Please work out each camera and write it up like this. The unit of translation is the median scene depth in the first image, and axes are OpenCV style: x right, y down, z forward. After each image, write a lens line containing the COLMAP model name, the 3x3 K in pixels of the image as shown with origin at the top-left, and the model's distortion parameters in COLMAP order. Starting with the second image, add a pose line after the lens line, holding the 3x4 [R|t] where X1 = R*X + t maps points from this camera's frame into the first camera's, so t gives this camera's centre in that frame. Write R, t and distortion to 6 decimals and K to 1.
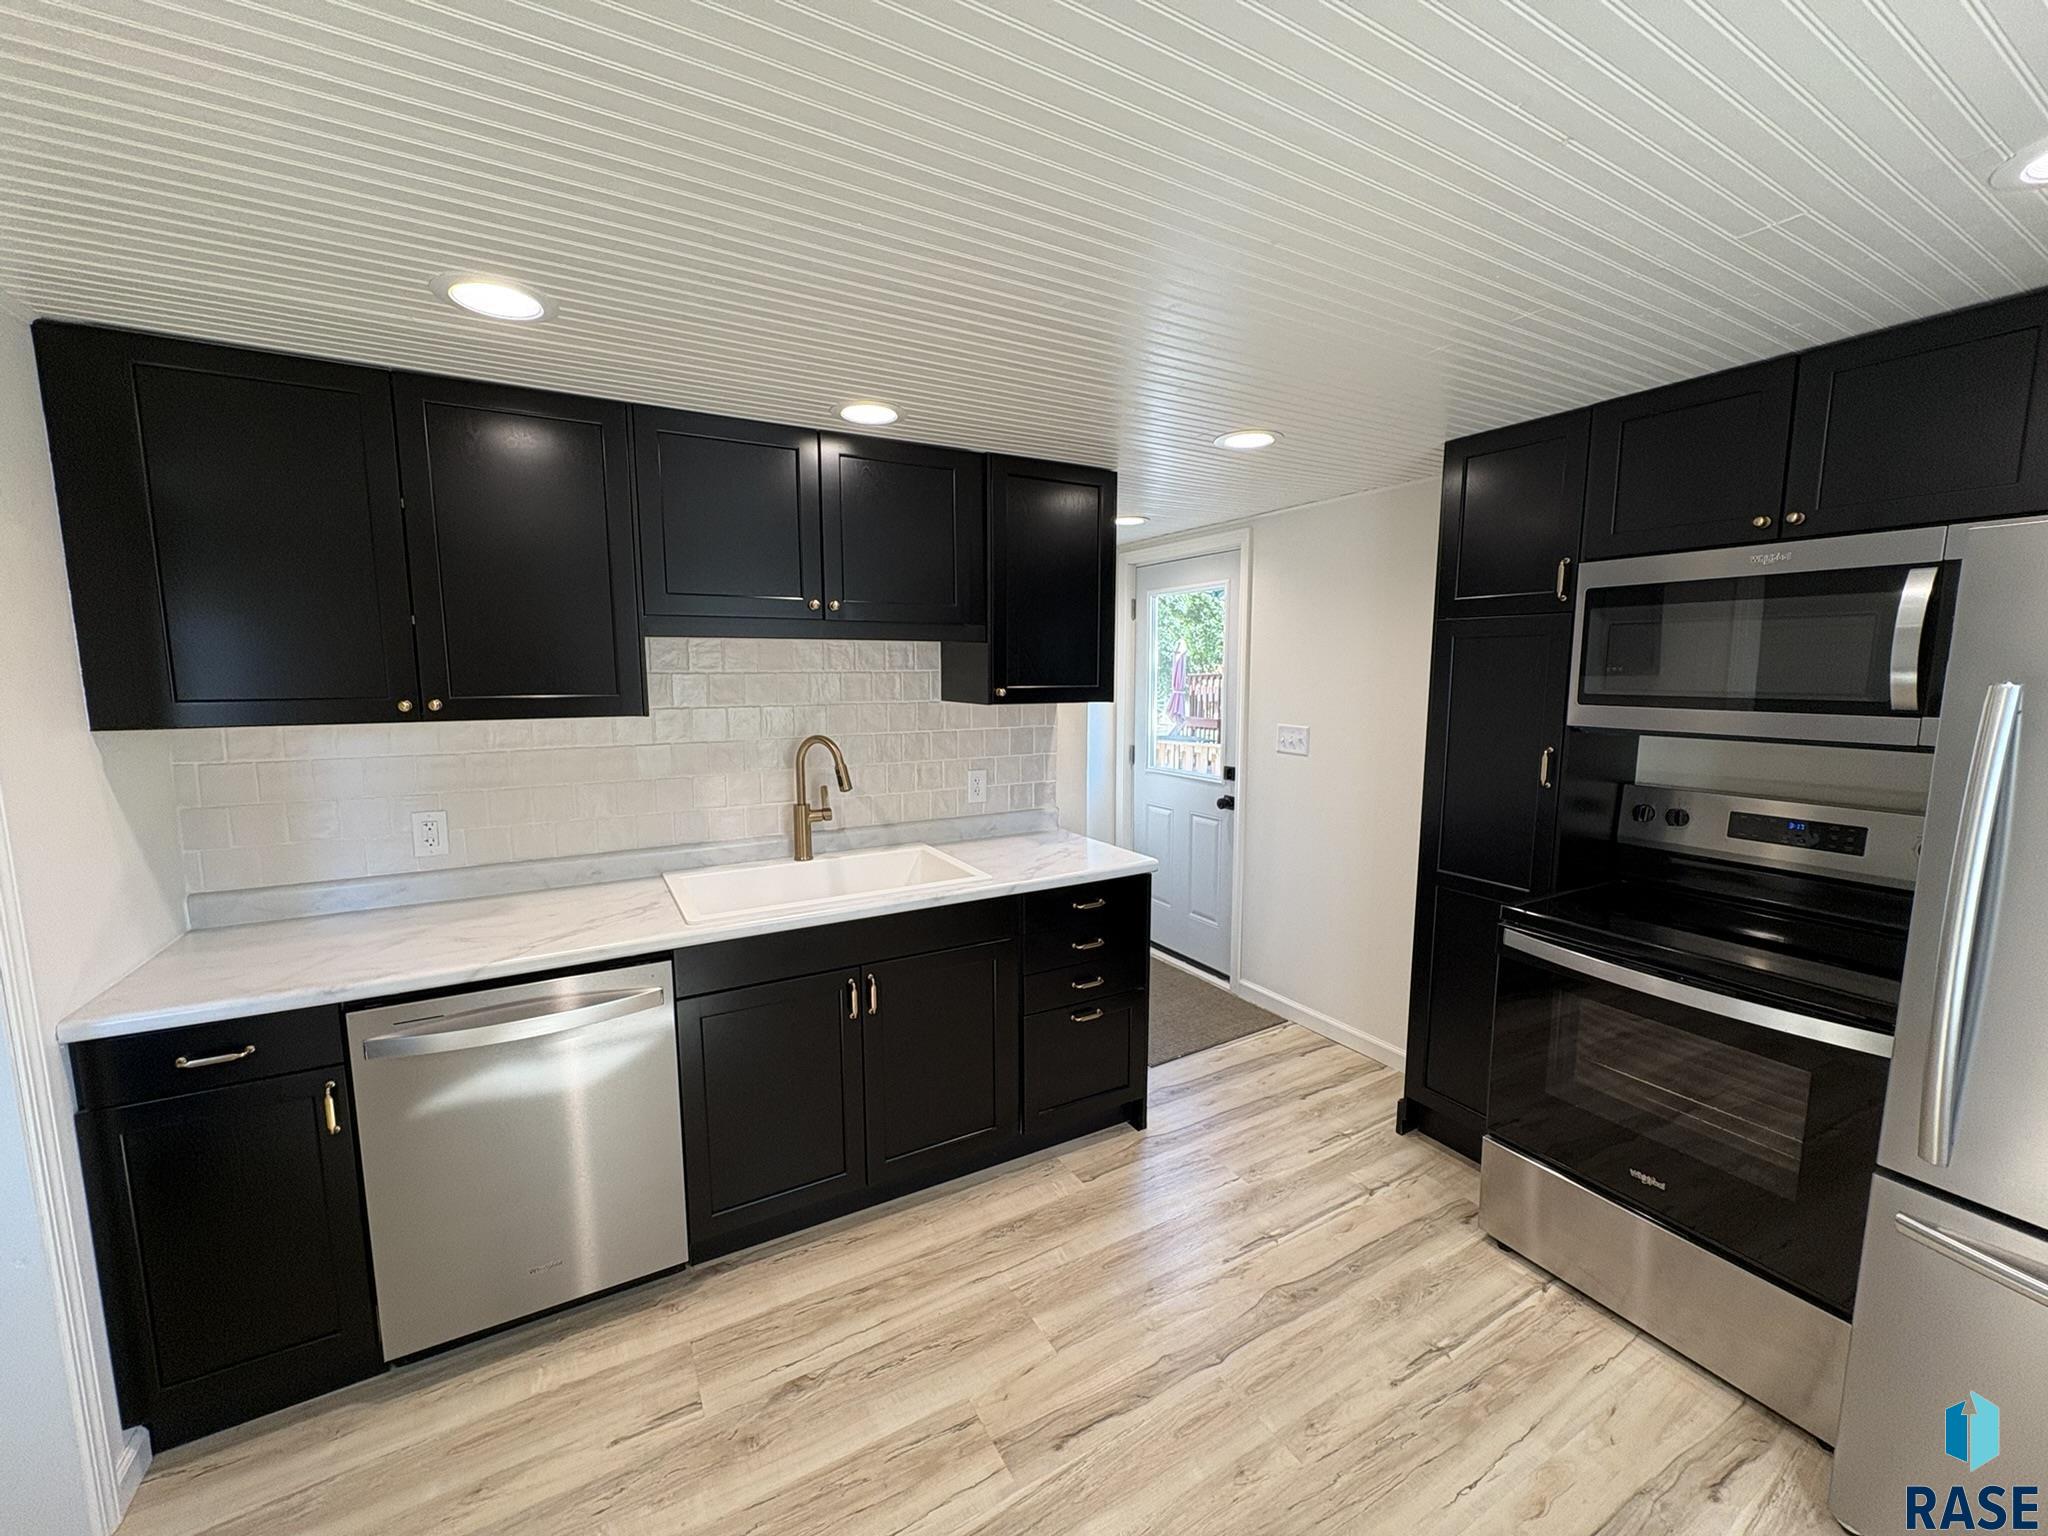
lens RADIAL K [[813.5, 0, 1026.0], [0, 813.5, 767.2], [0, 0, 1]] dist [0.002600, -0.000062]
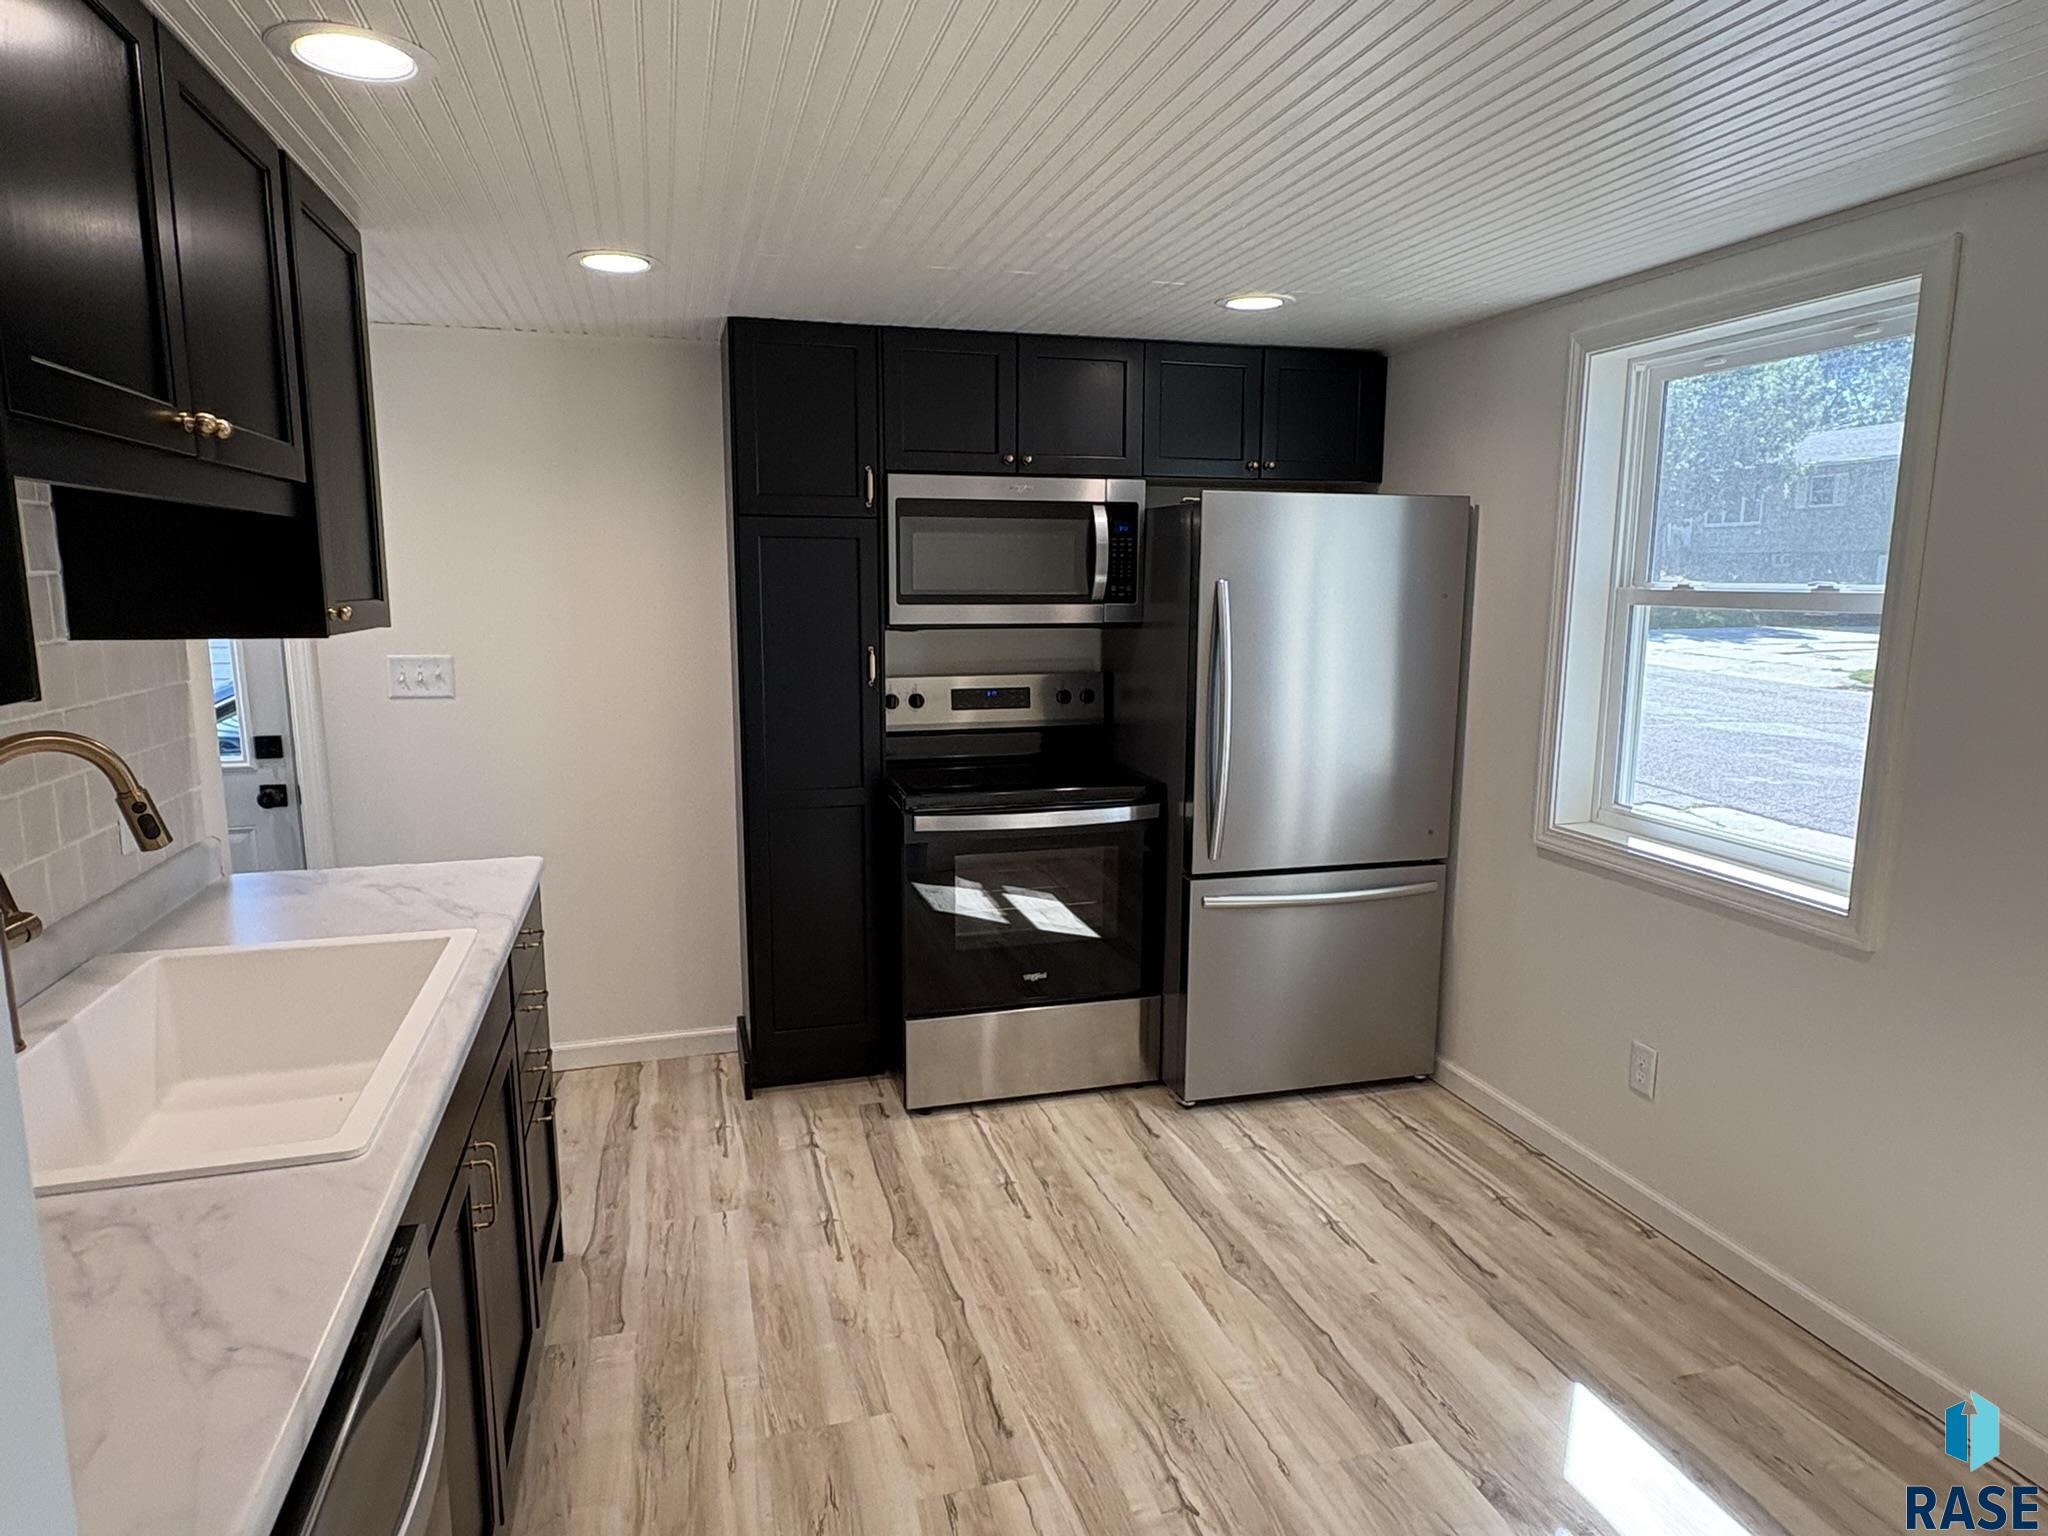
lens RADIAL K [[1209.8, 0, 1023.5], [0, 1209.8, 768.8], [0, 0, 1]] dist [0.003752, 0.000519]
pose [[0.239484, -0.153790, 0.958643, -0.900309], [0.114946, 0.984922, 0.129291, -0.053381], [-0.964072, 0.079229, 0.253551, 0.462982]]
